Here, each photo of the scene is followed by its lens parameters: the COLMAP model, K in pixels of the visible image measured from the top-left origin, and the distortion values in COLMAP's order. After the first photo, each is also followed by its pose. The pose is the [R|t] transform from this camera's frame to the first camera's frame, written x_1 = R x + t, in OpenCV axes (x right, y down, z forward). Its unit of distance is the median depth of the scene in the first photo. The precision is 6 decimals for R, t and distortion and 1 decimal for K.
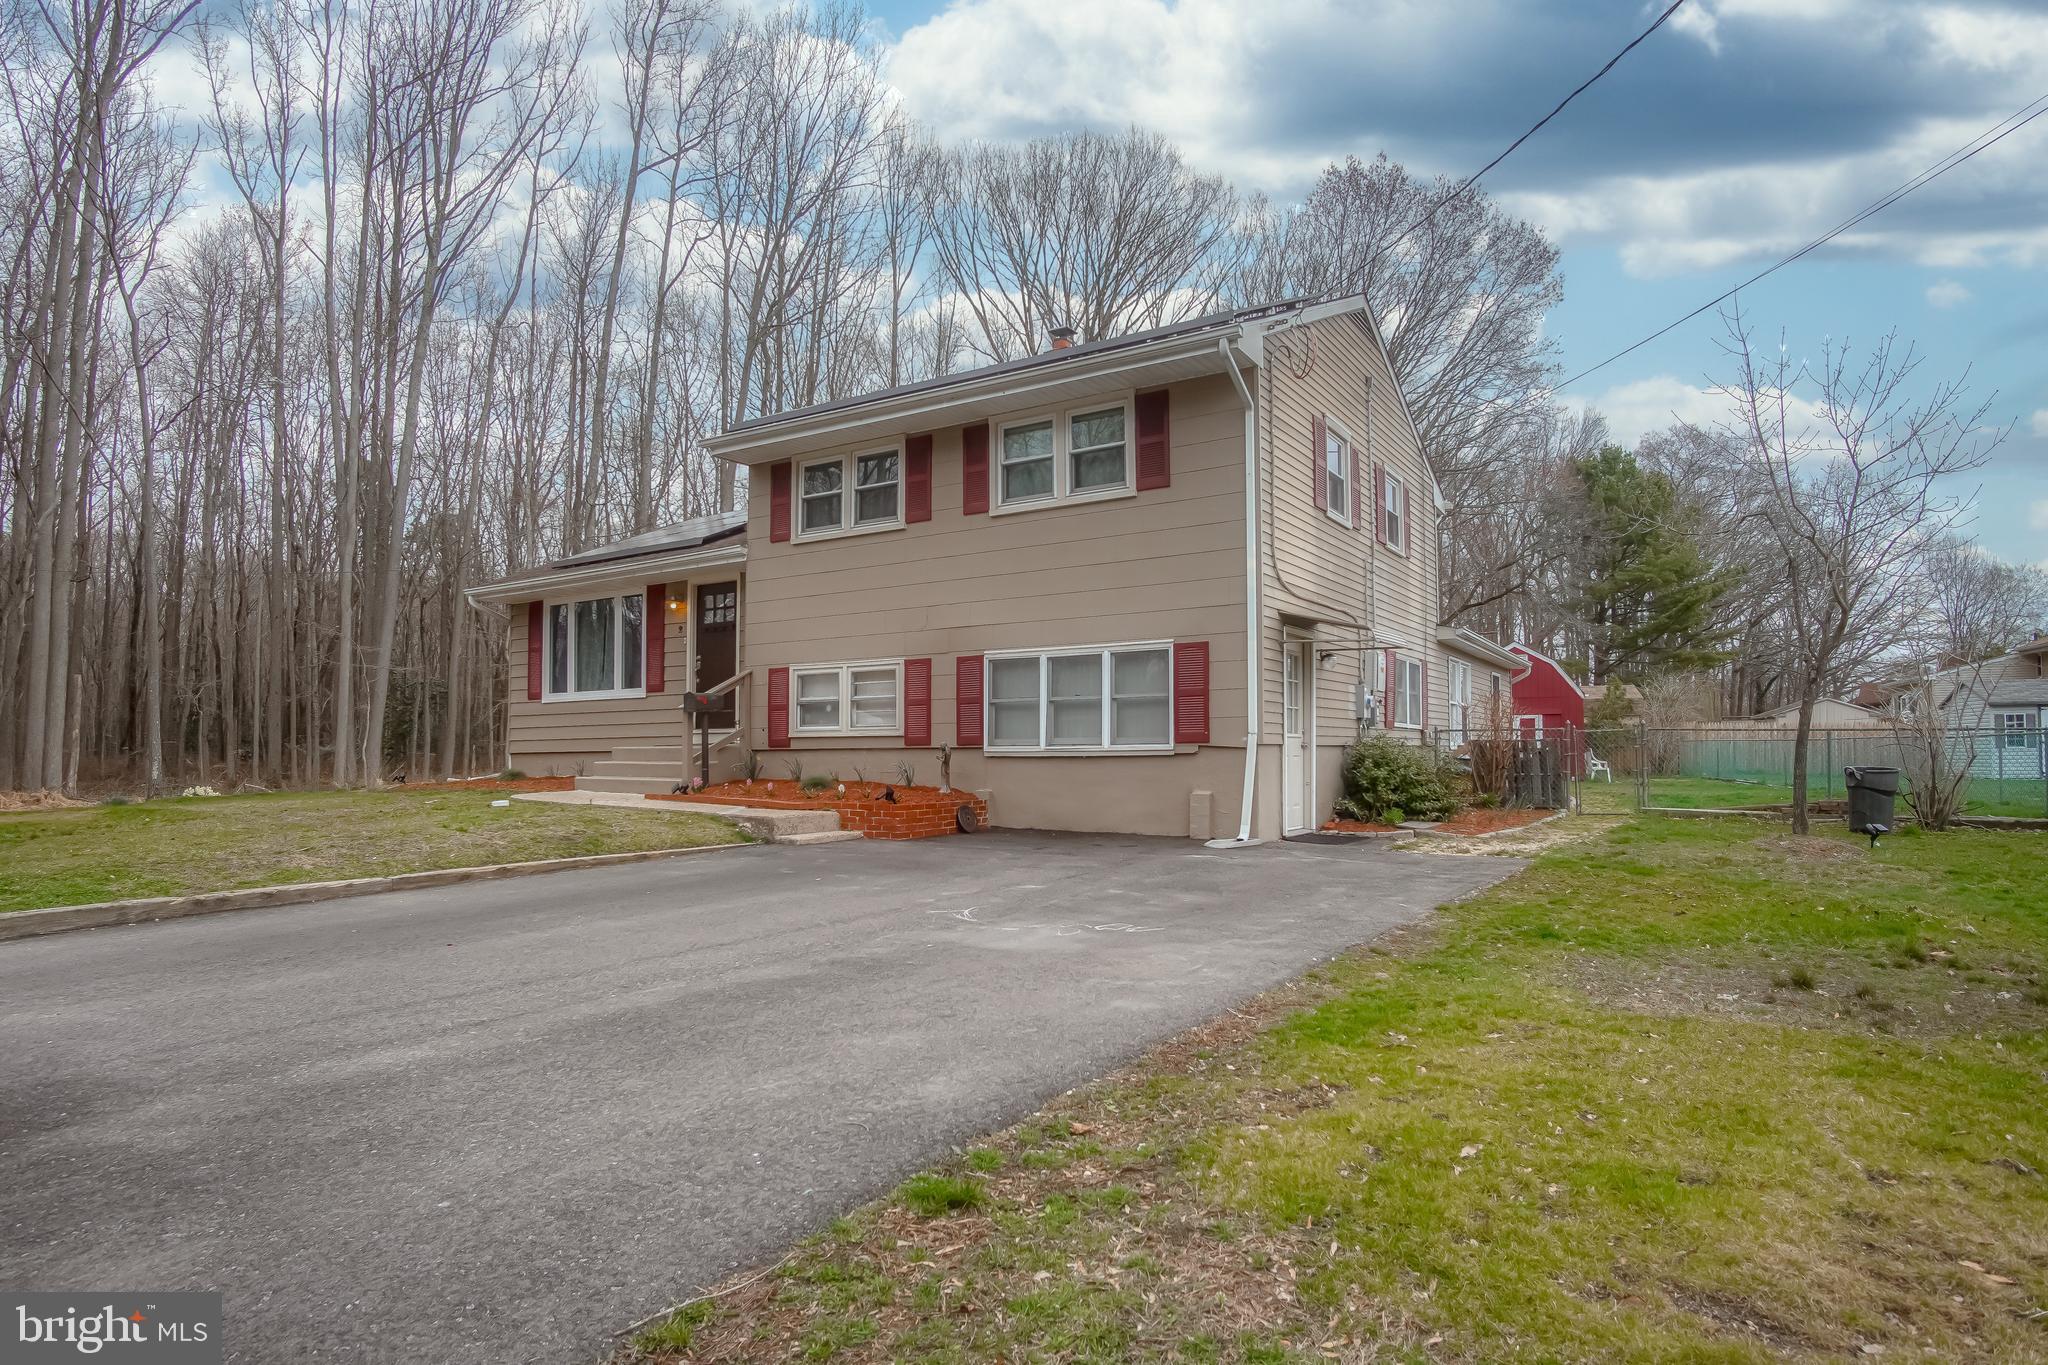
lens RADIAL K [[1138.8, 0, 1060.9], [0, 1138.8, 713.7], [0, 0, 1]] dist [-0.044118, 0.000503]
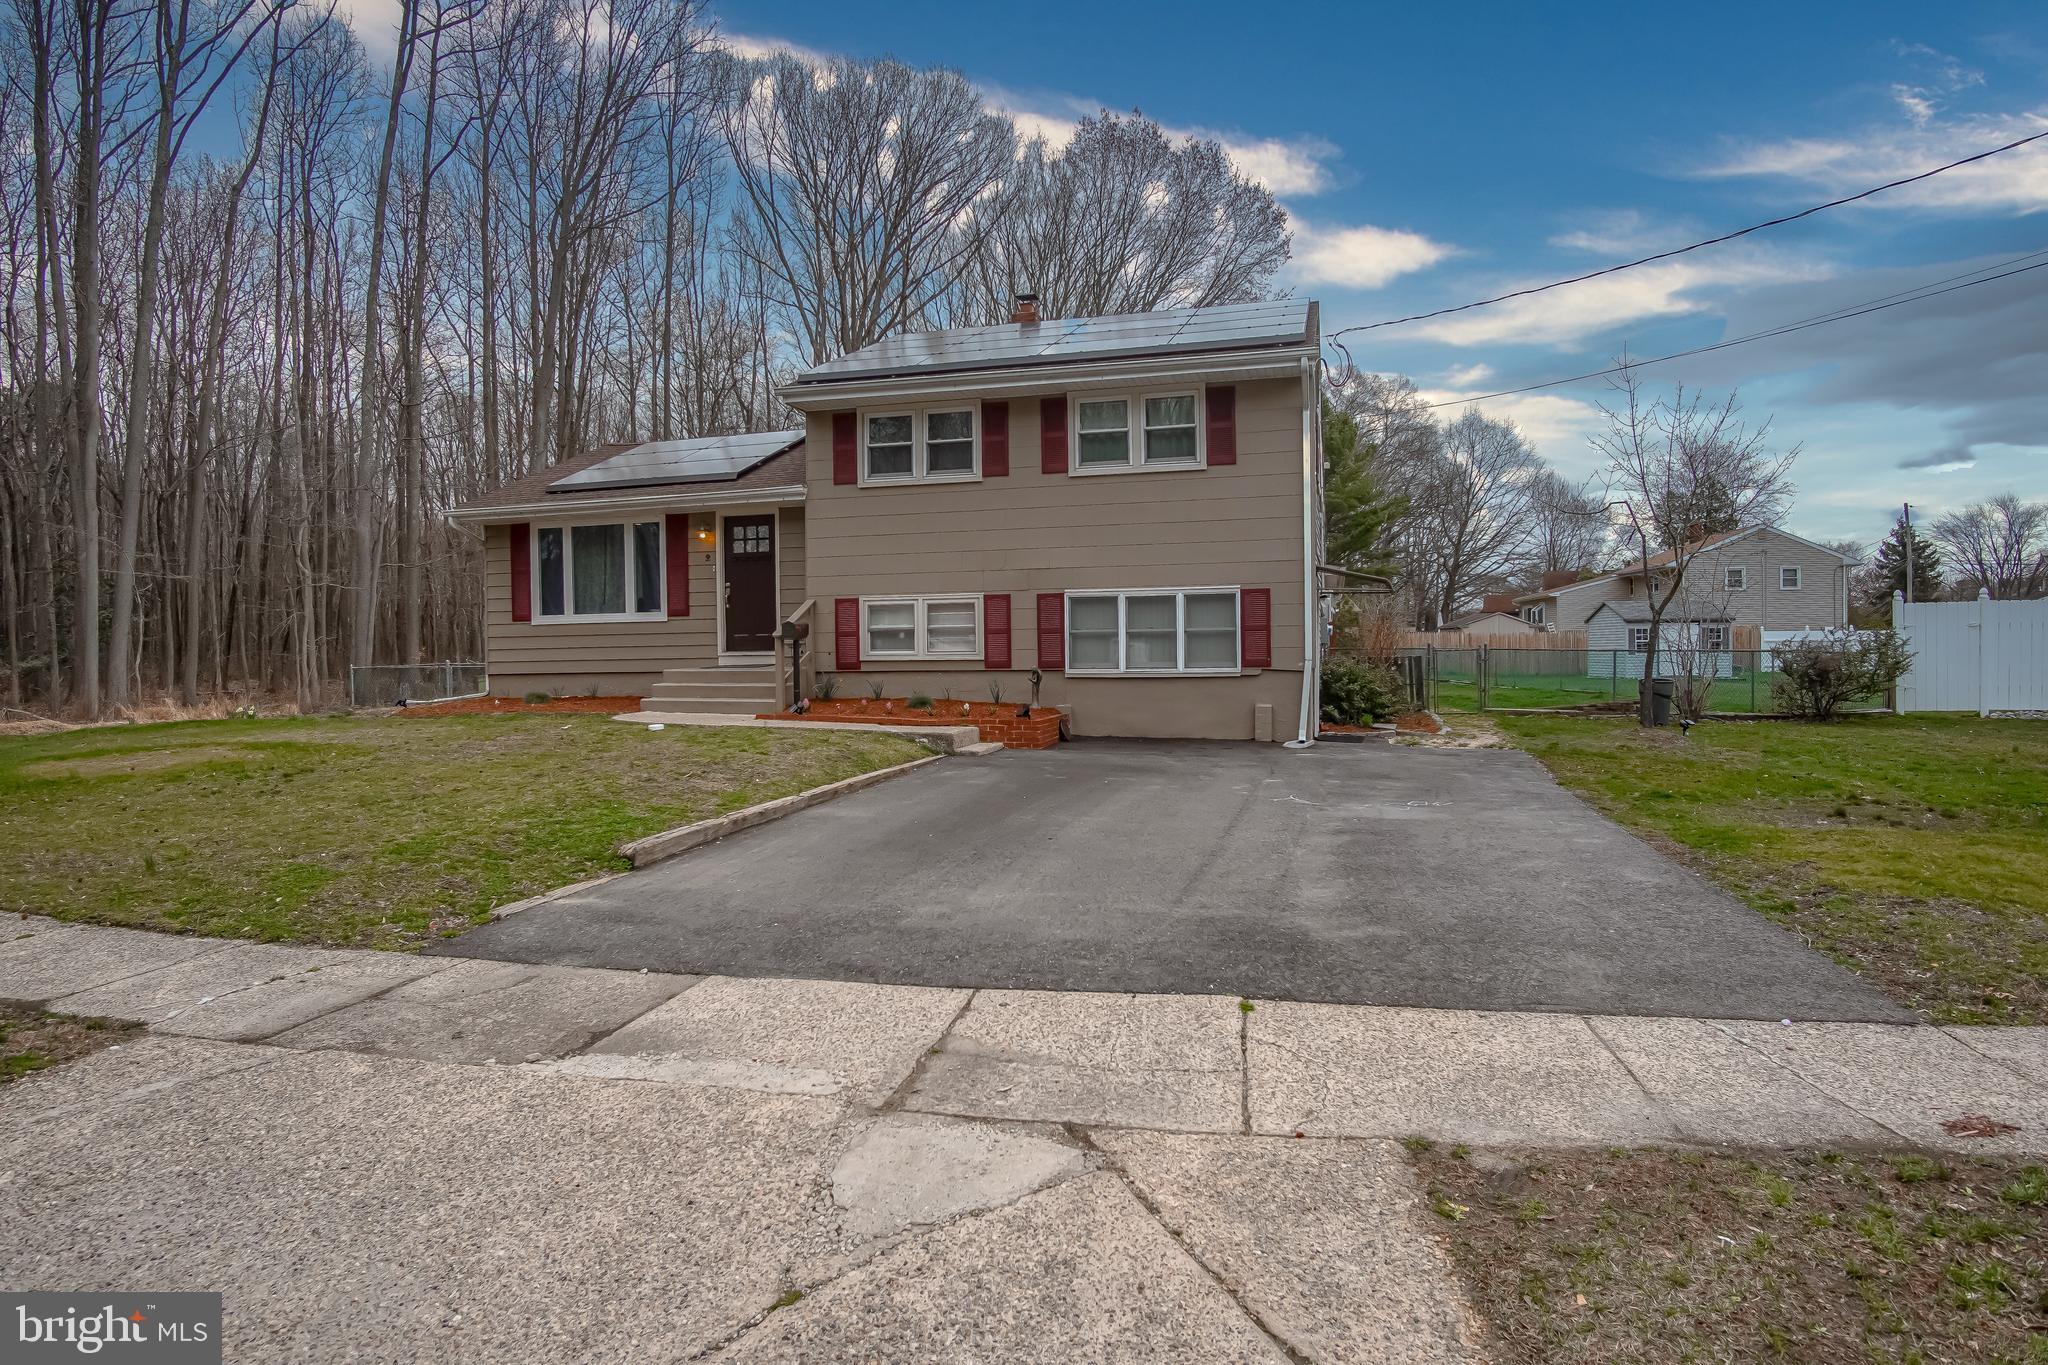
lens RADIAL K [[1153.9, 0, 1011.5], [0, 1153.9, 673.0], [0, 0, 1]] dist [-0.056738, 0.012833]
pose [[0.960562, -0.010394, 0.277870, -0.444571], [-0.004912, 0.998511, 0.054329, -0.032003], [-0.278021, -0.053551, 0.959081, -0.148987]]
